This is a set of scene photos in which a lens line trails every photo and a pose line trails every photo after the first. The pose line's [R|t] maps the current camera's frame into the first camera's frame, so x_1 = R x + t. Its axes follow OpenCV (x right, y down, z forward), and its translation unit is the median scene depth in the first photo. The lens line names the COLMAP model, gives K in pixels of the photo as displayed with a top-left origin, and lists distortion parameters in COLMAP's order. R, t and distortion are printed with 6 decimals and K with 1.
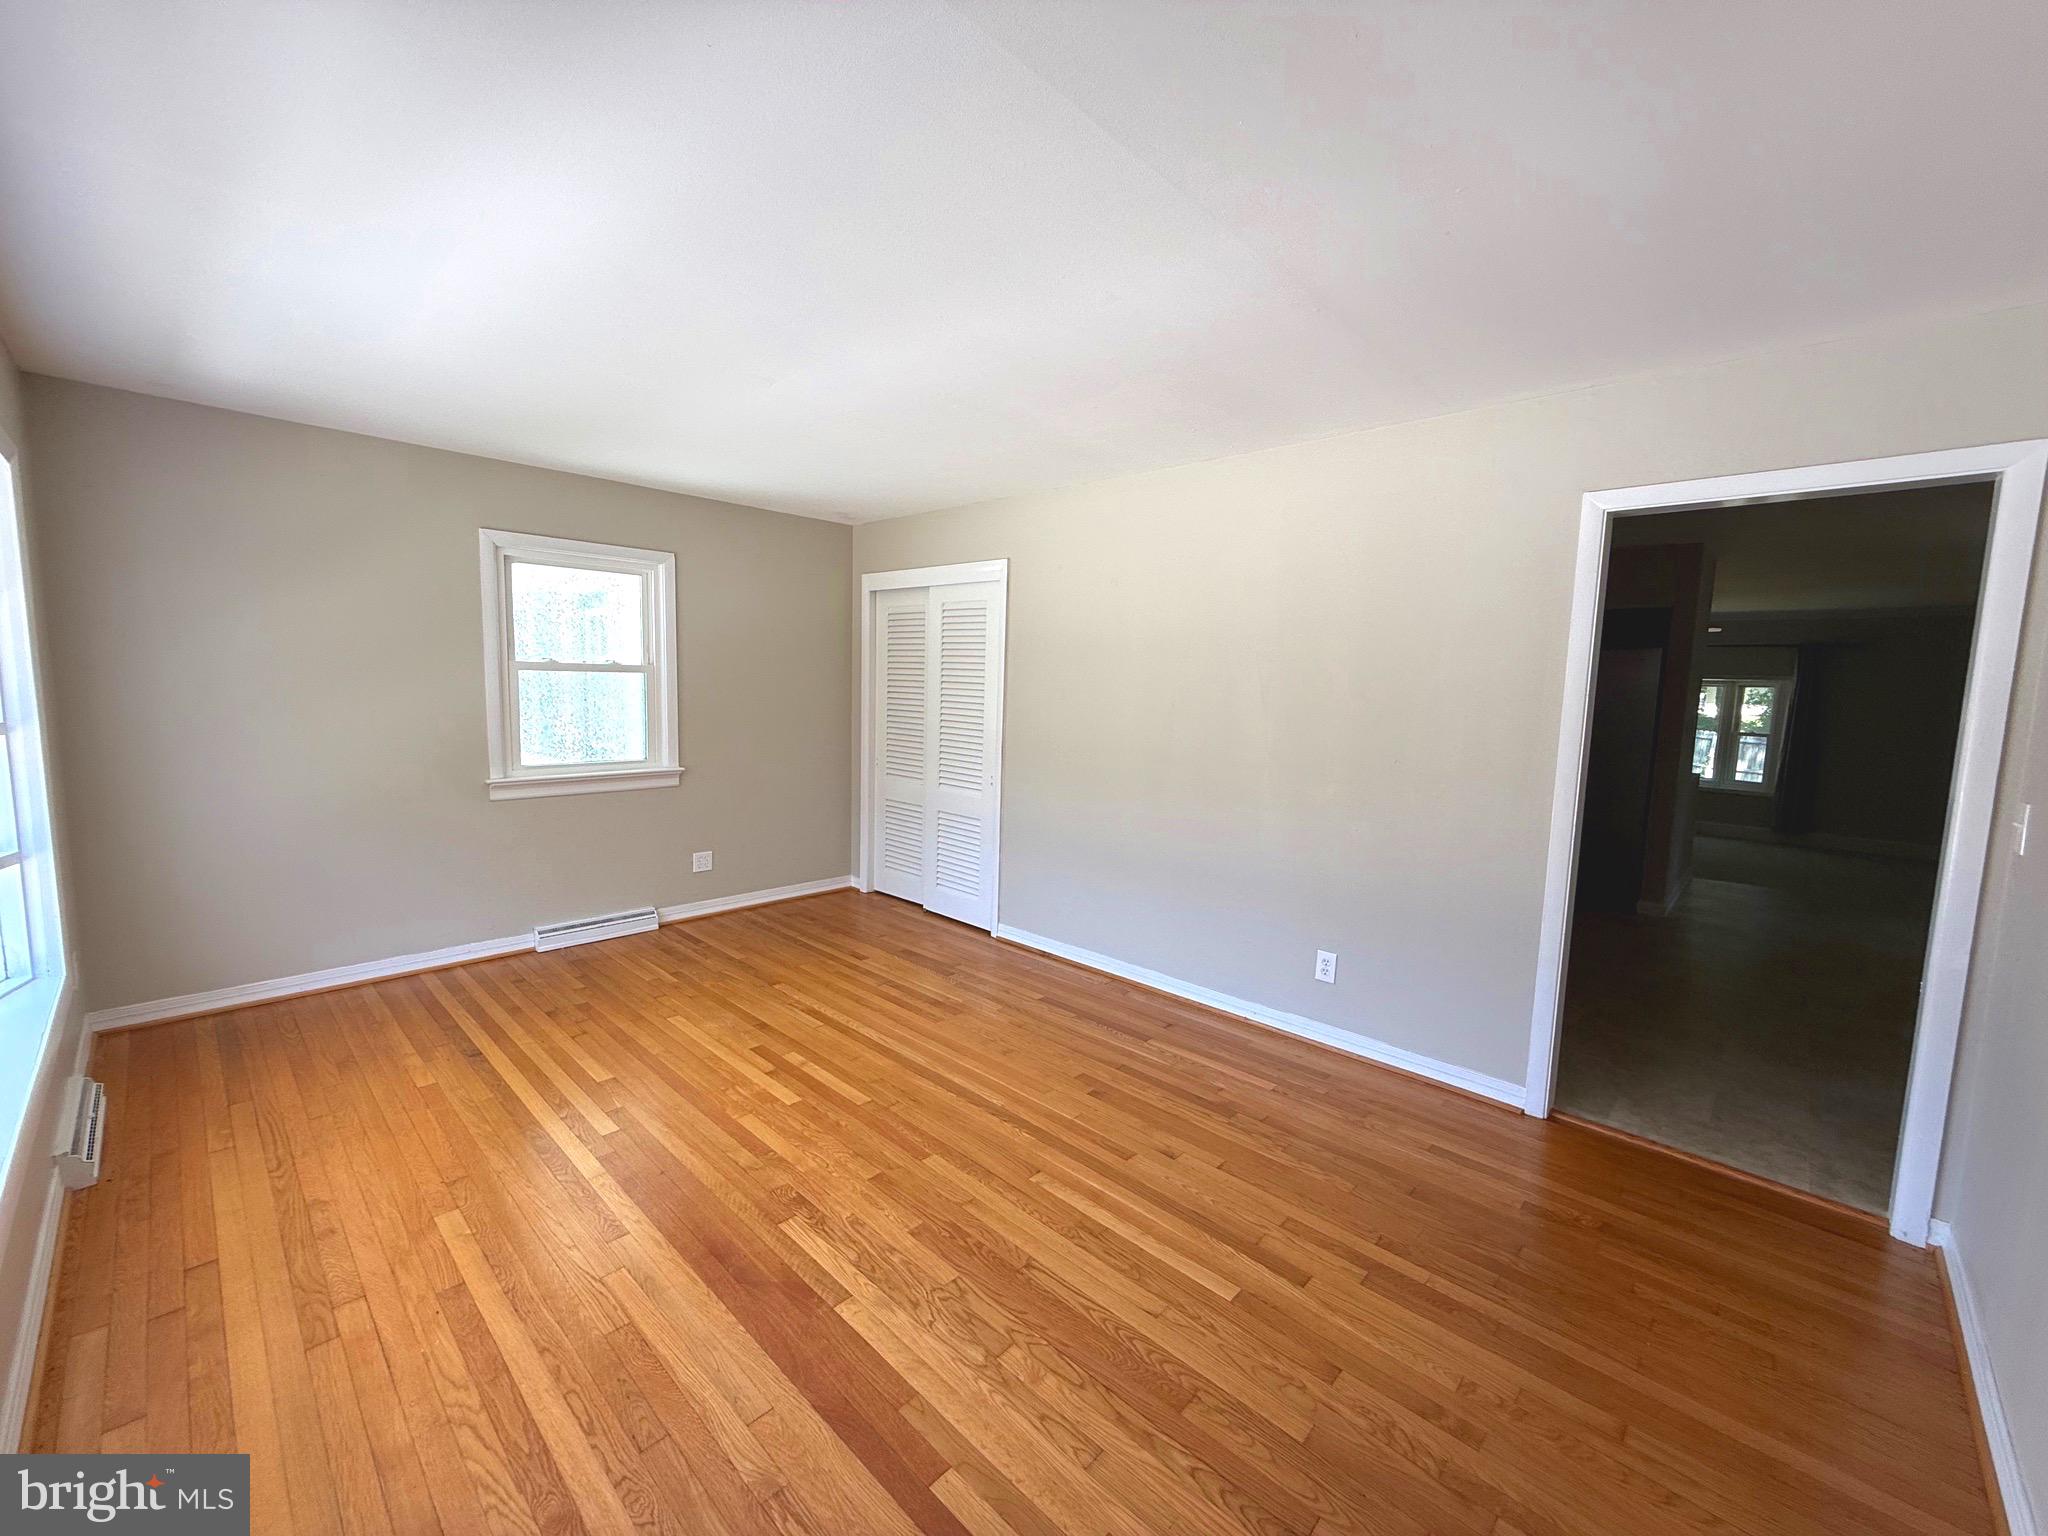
lens RADIAL K [[819.9, 0, 1019.1], [0, 819.9, 769.9], [0, 0, 1]] dist [0.001428, -0.000216]
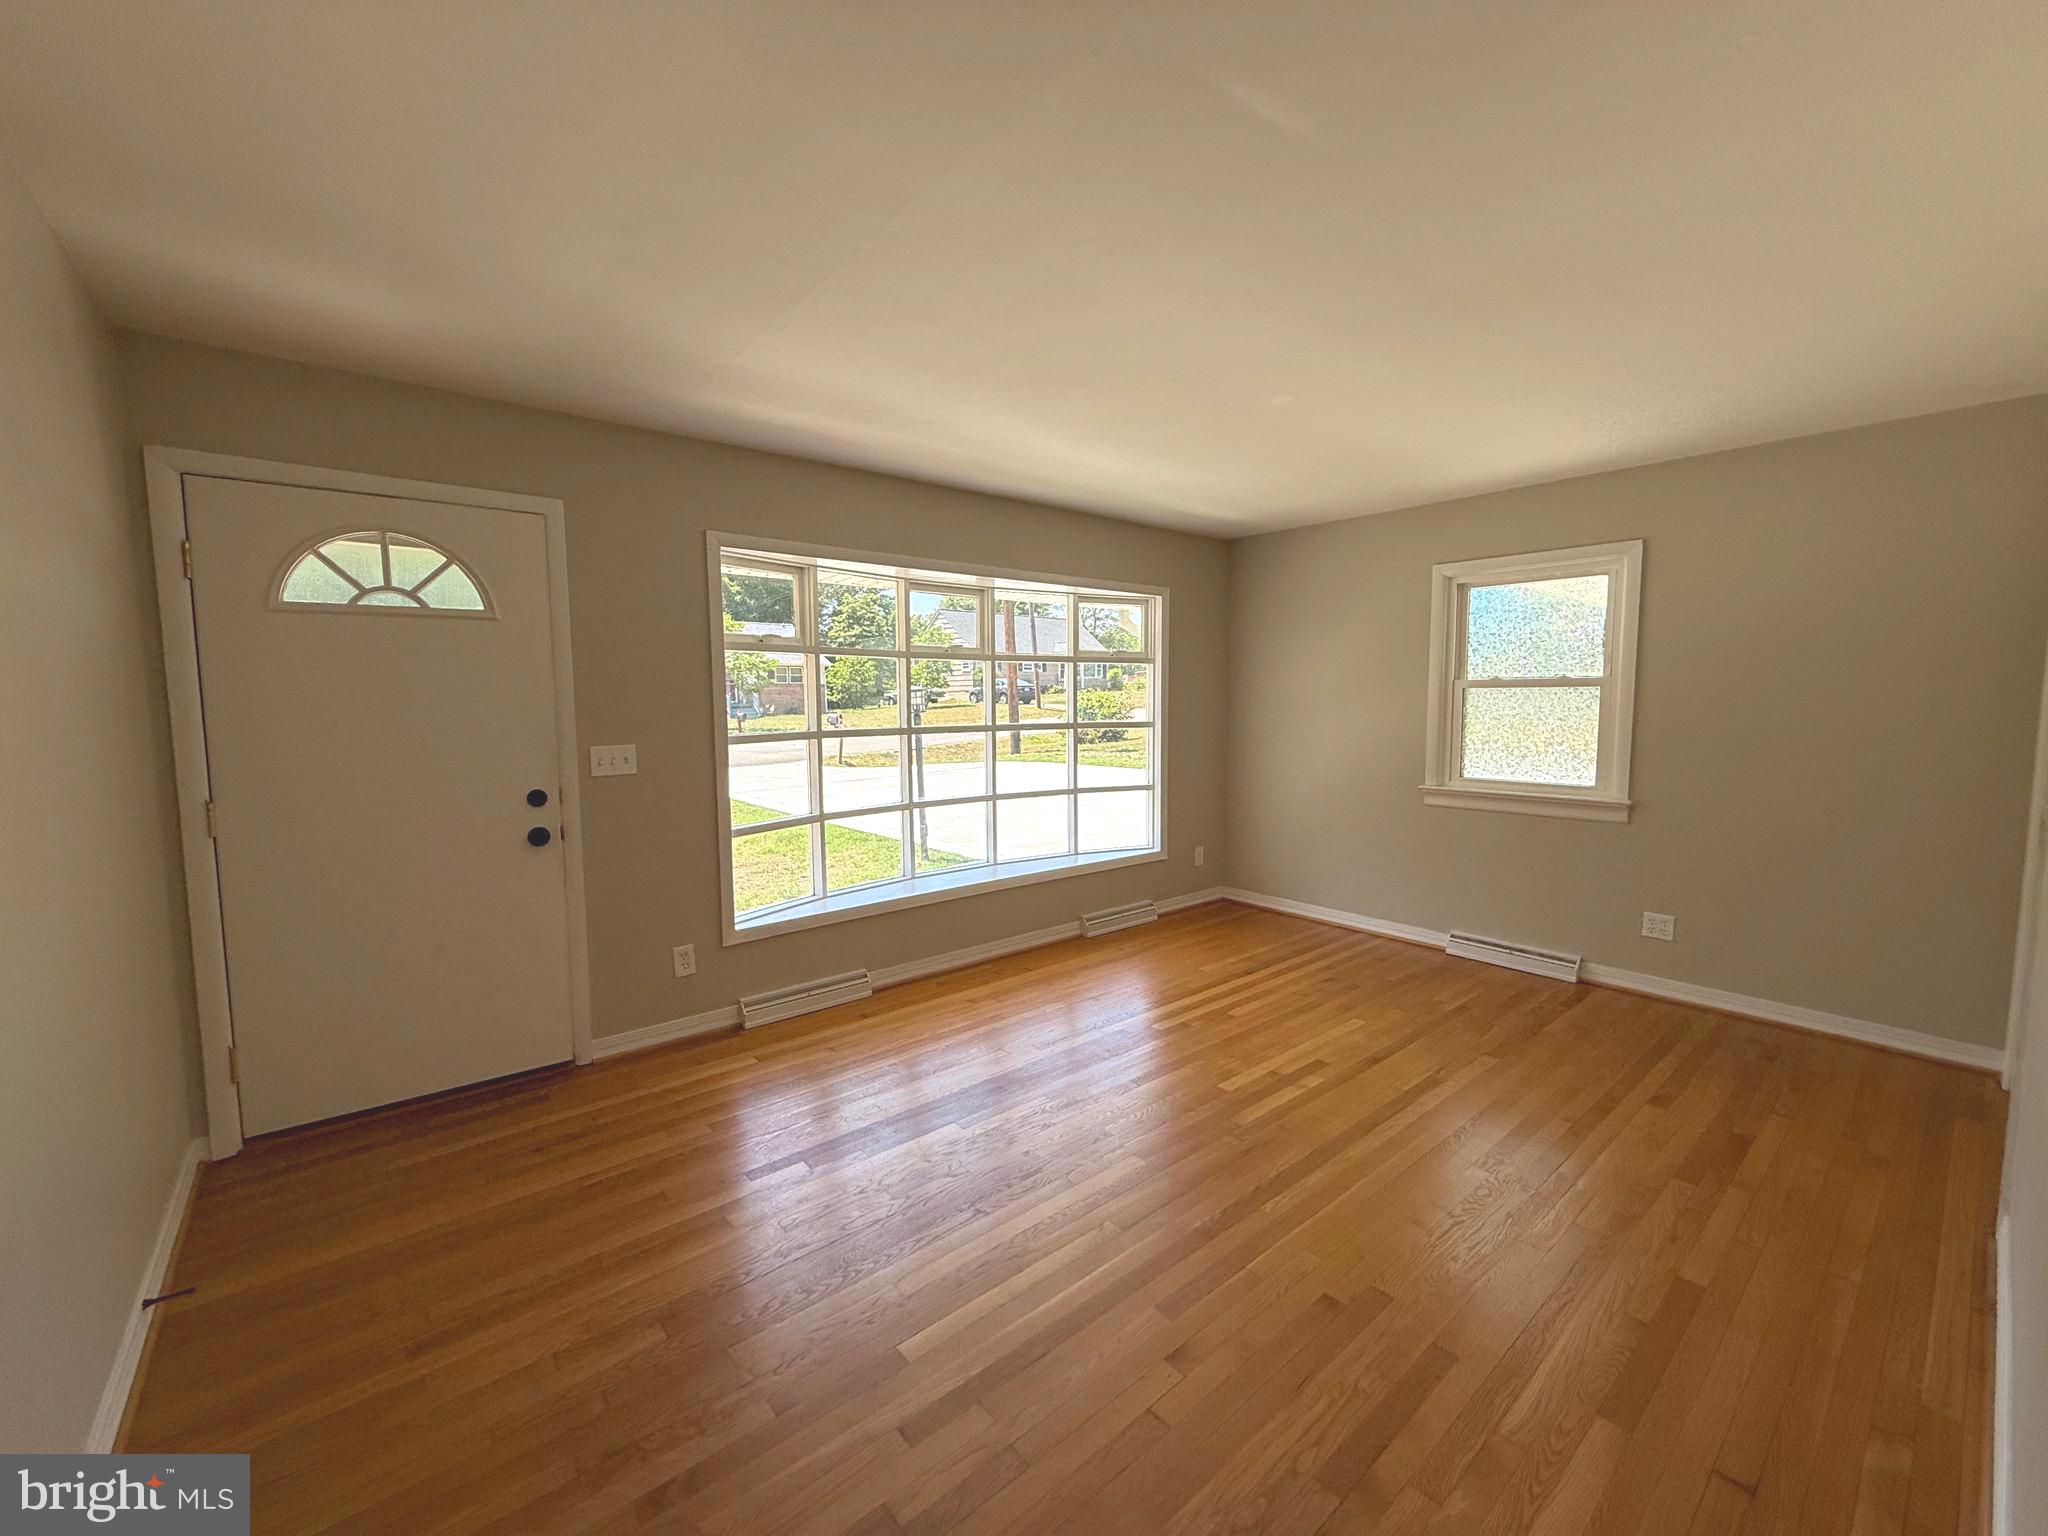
lens RADIAL K [[819.9, 0, 1020.3], [0, 819.9, 768.1], [0, 0, 1]] dist [0.001428, -0.000216]
pose [[-0.114969, 0.058538, -0.991643, 0.559115], [-0.106409, 0.991793, 0.070883, -0.034168], [0.987653, 0.113669, -0.107796, 0.586934]]
